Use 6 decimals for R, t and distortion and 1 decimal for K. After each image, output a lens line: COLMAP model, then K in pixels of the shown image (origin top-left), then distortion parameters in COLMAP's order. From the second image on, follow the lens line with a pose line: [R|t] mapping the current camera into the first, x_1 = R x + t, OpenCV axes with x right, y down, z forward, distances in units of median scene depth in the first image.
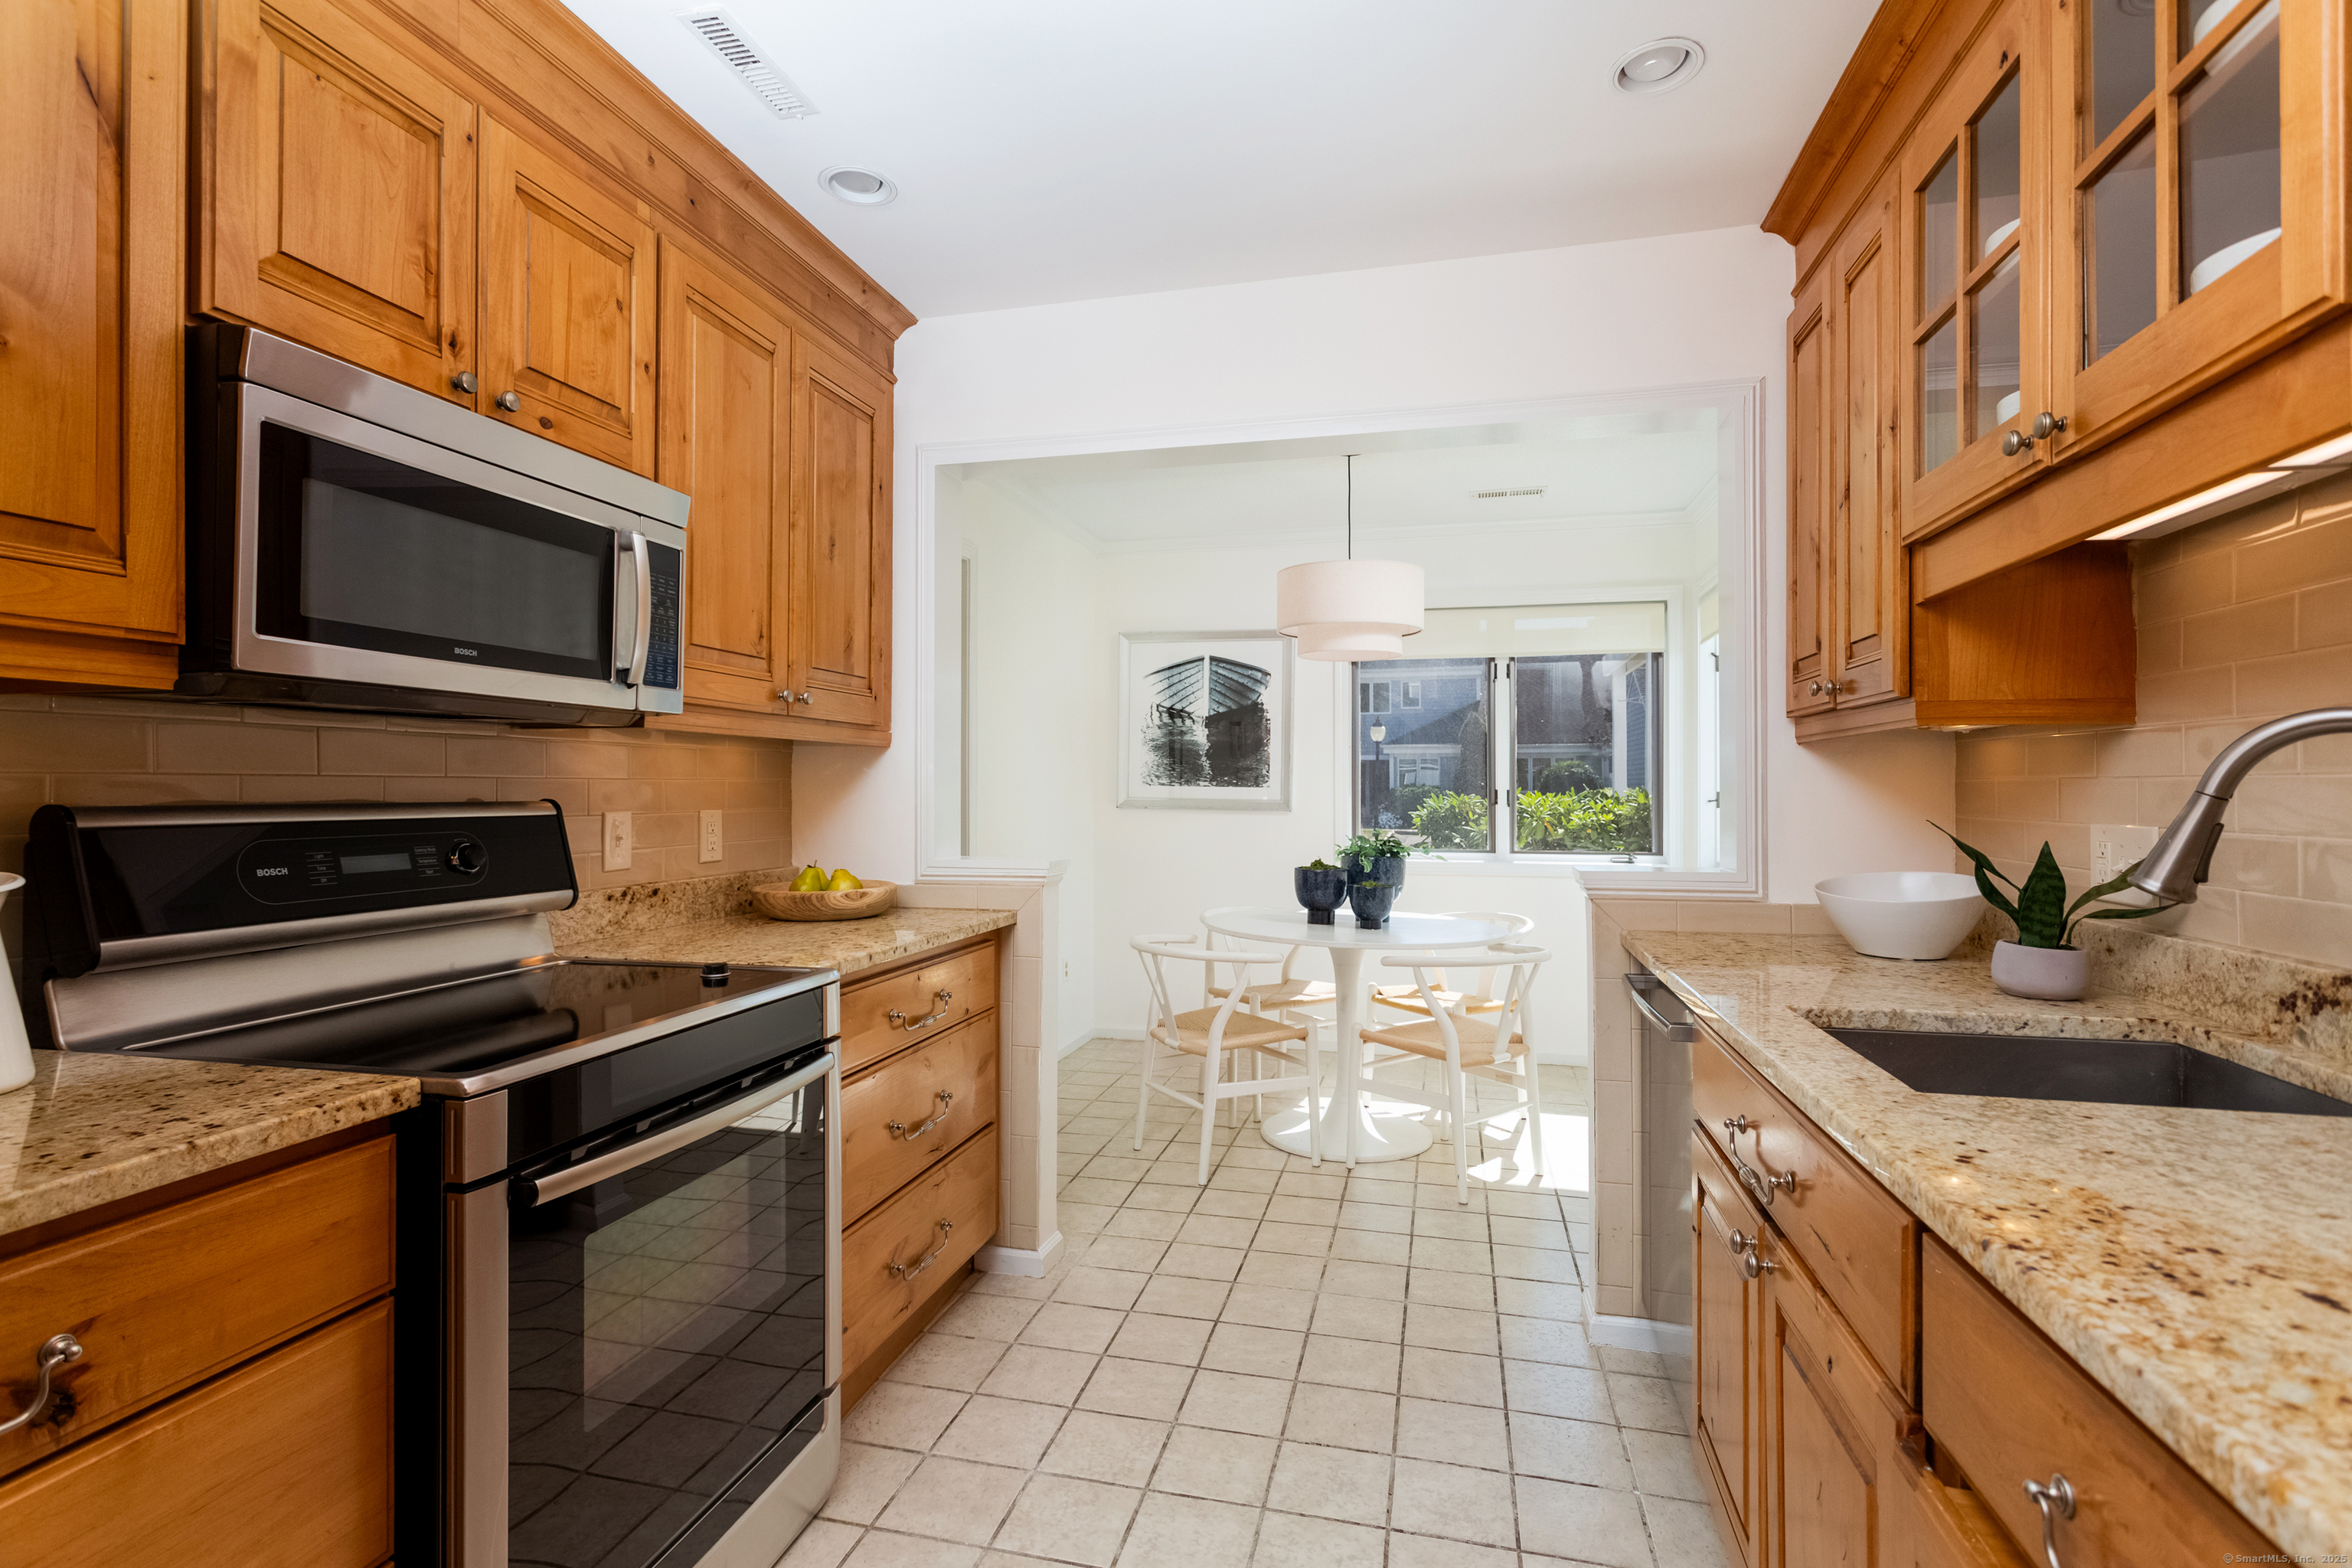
lens RADIAL K [[1105.8, 0, 1173.5], [0, 1105.8, 785.7], [0, 0, 1]] dist [0.006598, 0.001800]
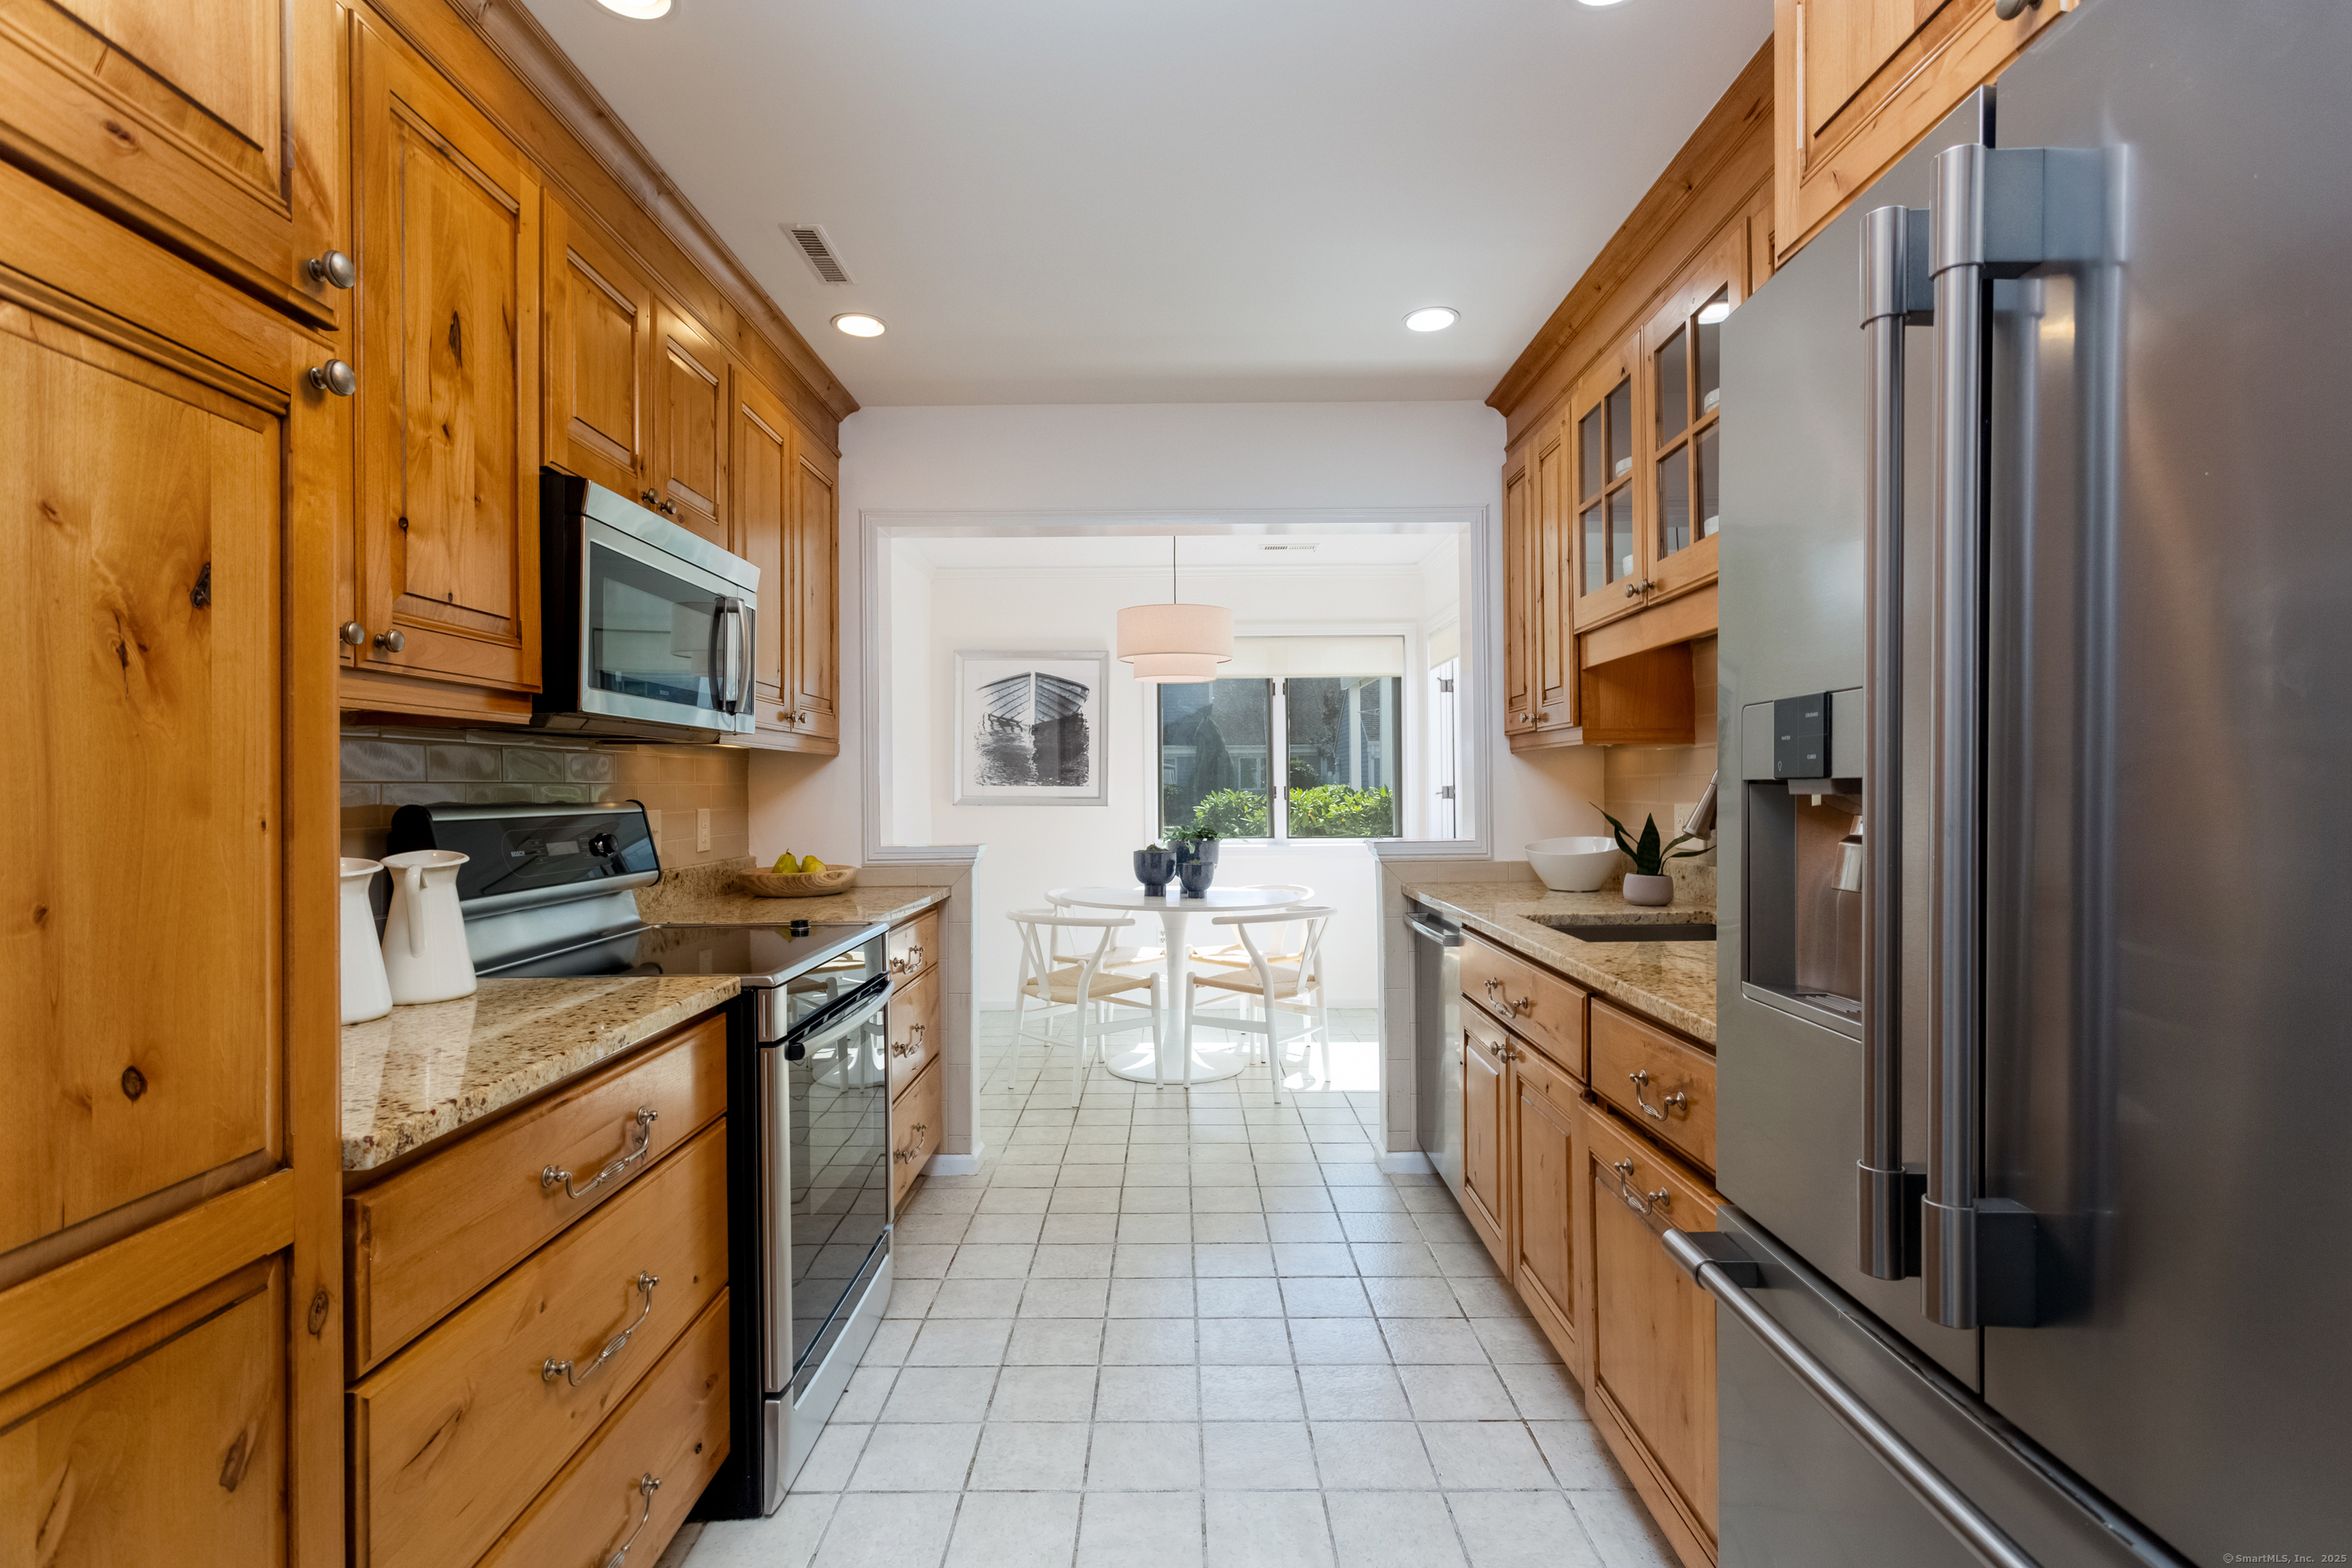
lens RADIAL K [[1105.8, 0, 1176.3], [0, 1105.8, 785.0], [0, 0, 1]] dist [0.006598, 0.001800]
pose [[0.970295, -0.008665, 0.241769, -0.226023], [0.008641, 0.999962, 0.001162, -0.001014], [-0.241770, 0.000962, 0.970333, -0.322862]]
